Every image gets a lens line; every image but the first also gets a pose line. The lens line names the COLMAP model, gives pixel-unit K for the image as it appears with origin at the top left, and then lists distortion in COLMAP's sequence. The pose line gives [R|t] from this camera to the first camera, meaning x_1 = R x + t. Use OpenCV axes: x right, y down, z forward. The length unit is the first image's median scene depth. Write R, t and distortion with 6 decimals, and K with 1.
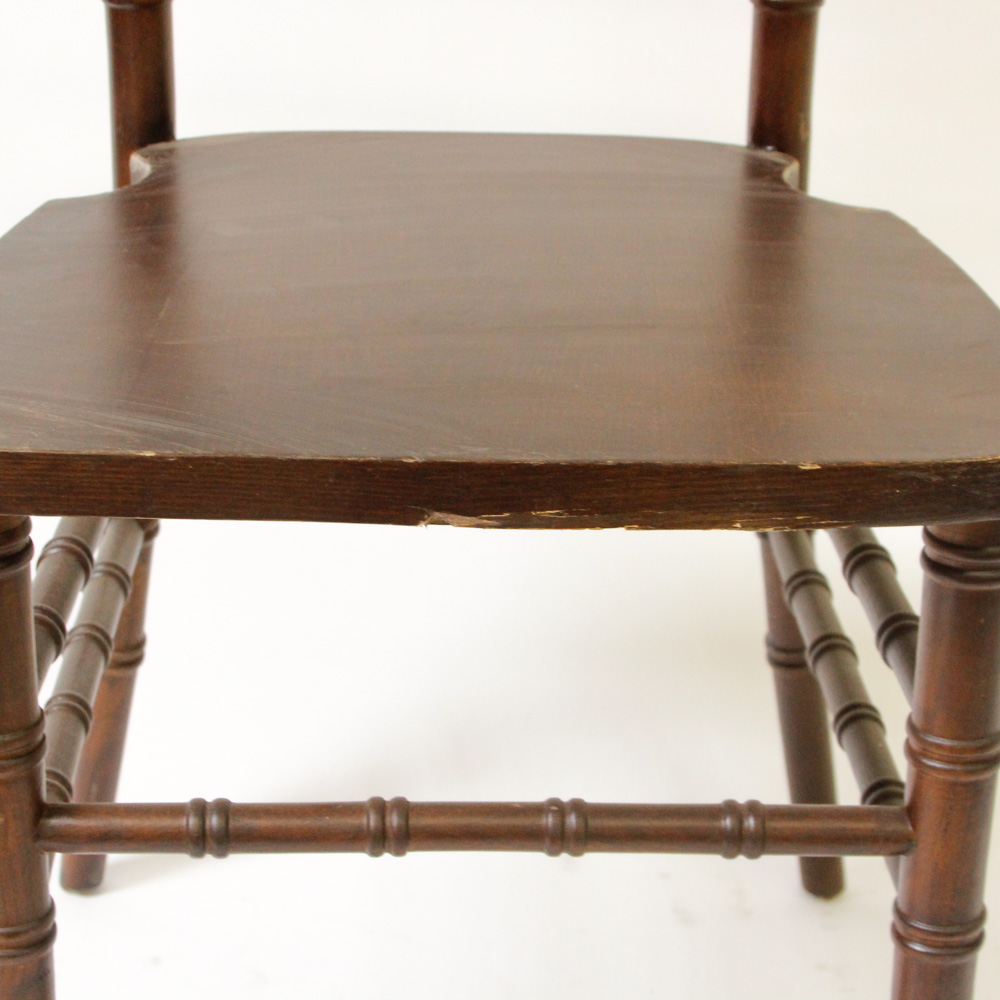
lens RADIAL K [[2679.8, 0, 500.0], [0, 2679.8, 500.0], [0, 0, 1]] dist [0.010279, 0.266945]
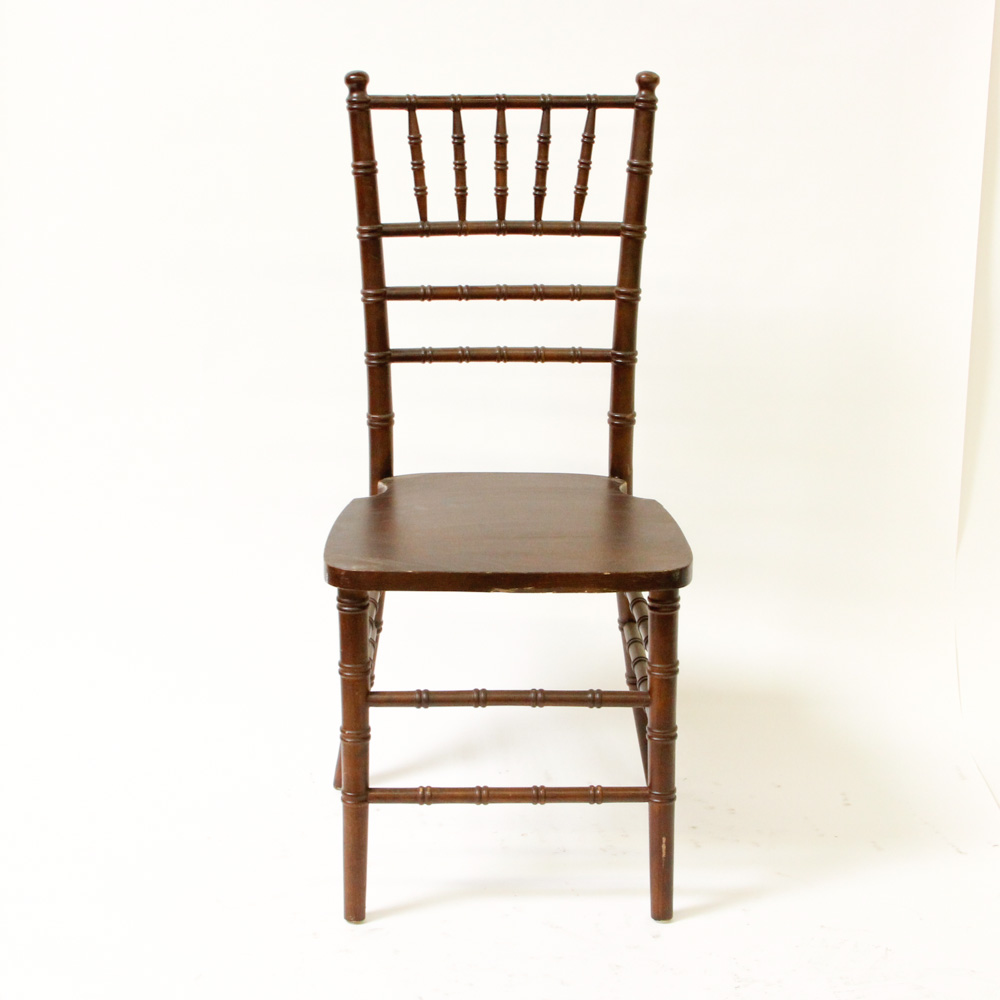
lens RADIAL K [[1976.9, 0, 500.0], [0, 1976.9, 500.0], [0, 0, 1]] dist [0.042246, -0.198291]
pose [[0.999858, -0.011303, -0.012485, 0.012206], [0.009786, 0.993252, -0.115562, 0.158806], [0.013707, 0.115423, 0.993222, -1.289055]]
